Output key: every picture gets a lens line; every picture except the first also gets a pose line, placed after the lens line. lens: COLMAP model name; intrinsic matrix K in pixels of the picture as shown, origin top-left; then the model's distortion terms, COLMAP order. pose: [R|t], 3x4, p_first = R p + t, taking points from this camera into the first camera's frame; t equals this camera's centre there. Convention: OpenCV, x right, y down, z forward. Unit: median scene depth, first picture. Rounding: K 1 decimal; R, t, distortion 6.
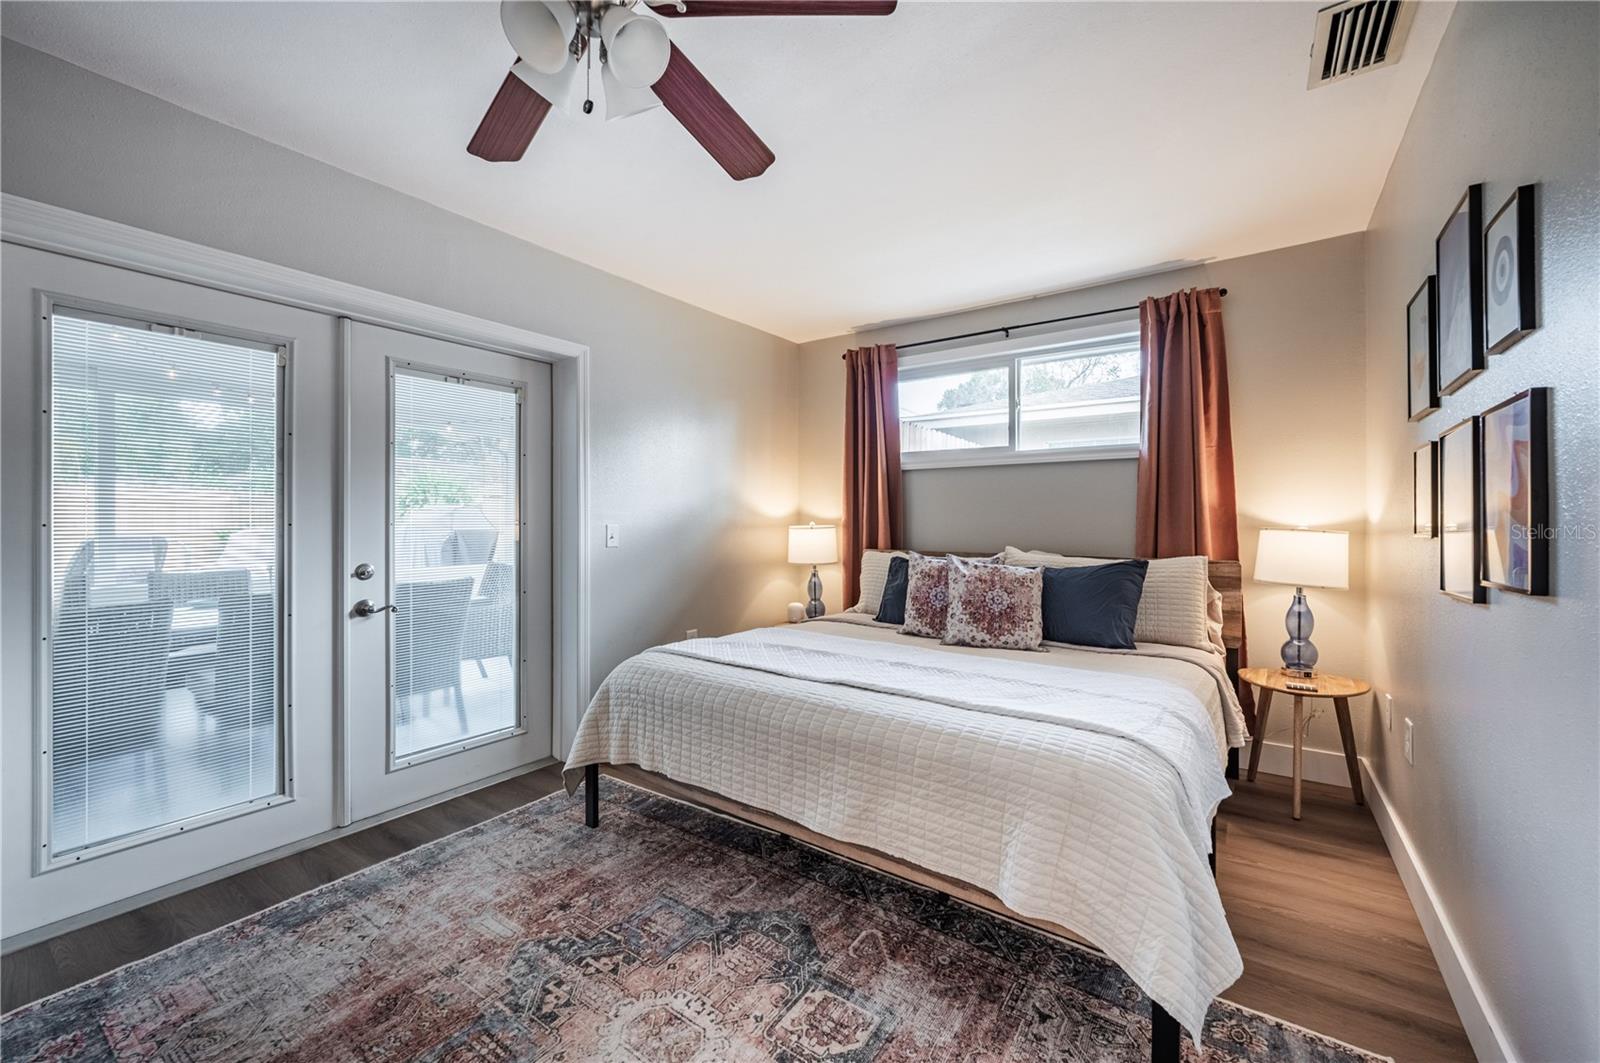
lens RADIAL K [[638.8, 0, 804.9], [0, 638.8, 521.2], [0, 0, 1]] dist [0.001193, 0.000528]
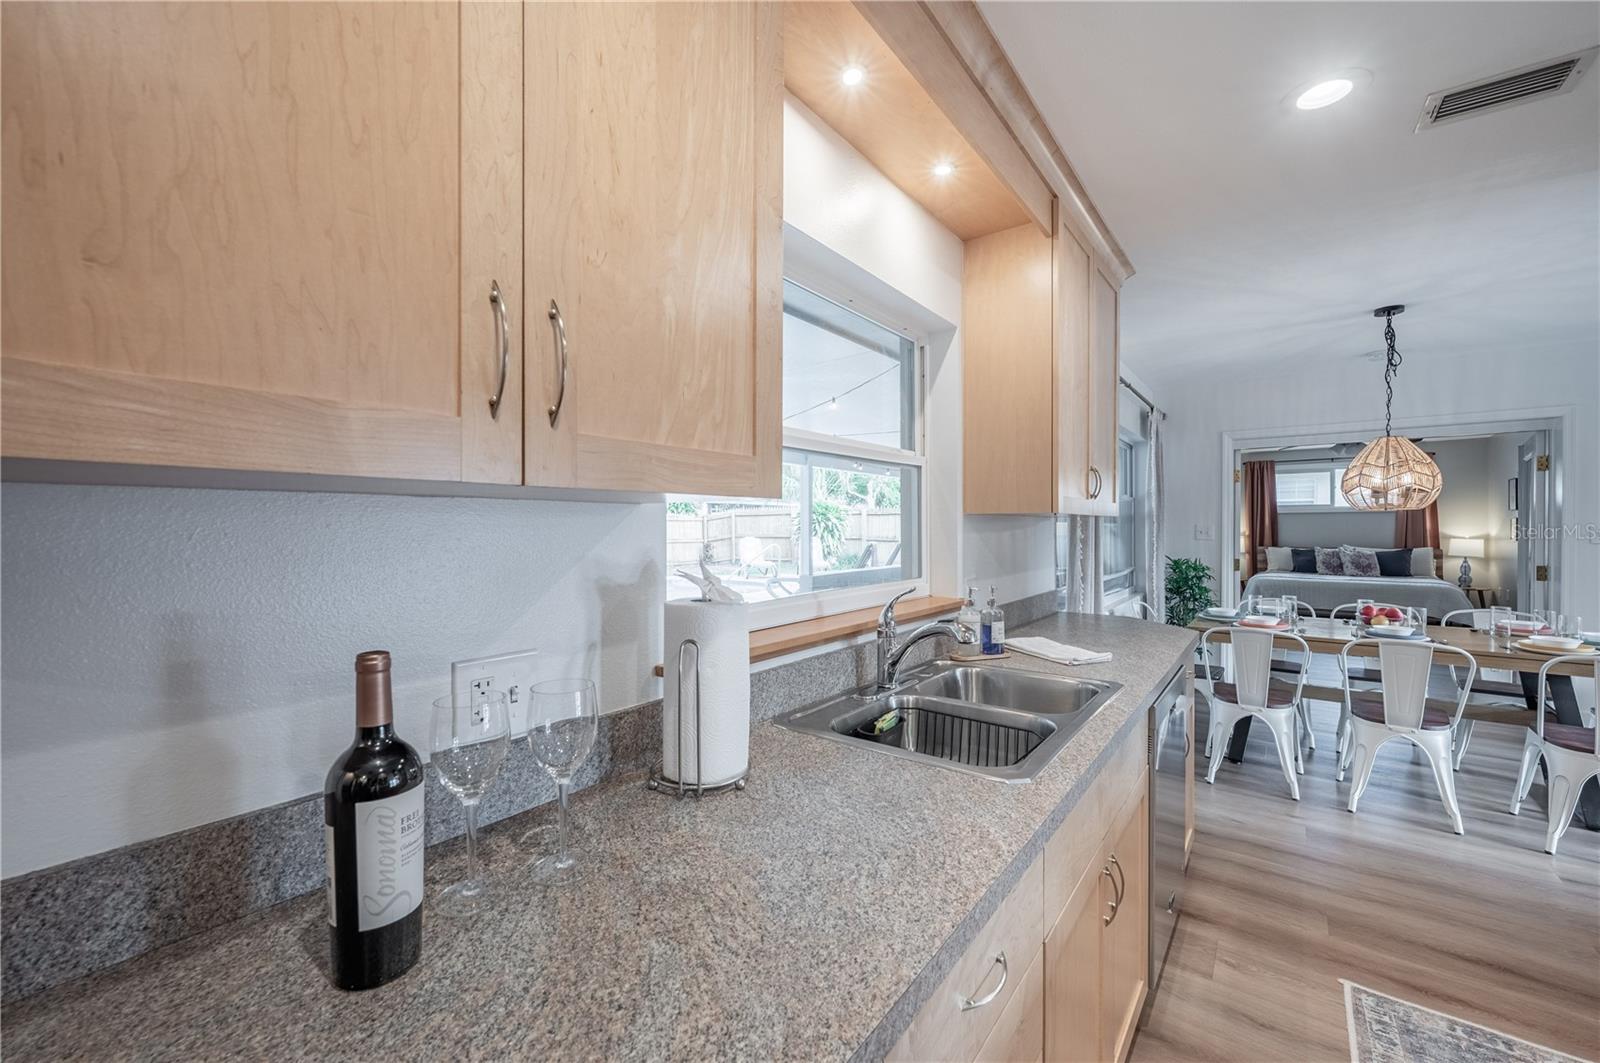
lens RADIAL K [[638.8, 0, 803.7], [0, 638.8, 529.9], [0, 0, 1]] dist [0.001193, 0.000528]
pose [[0.998877, -0.004282, -0.047186, -2.042401], [0.004616, 0.999965, 0.006962, -0.057129], [0.047154, -0.007172, 0.998862, -1.999919]]
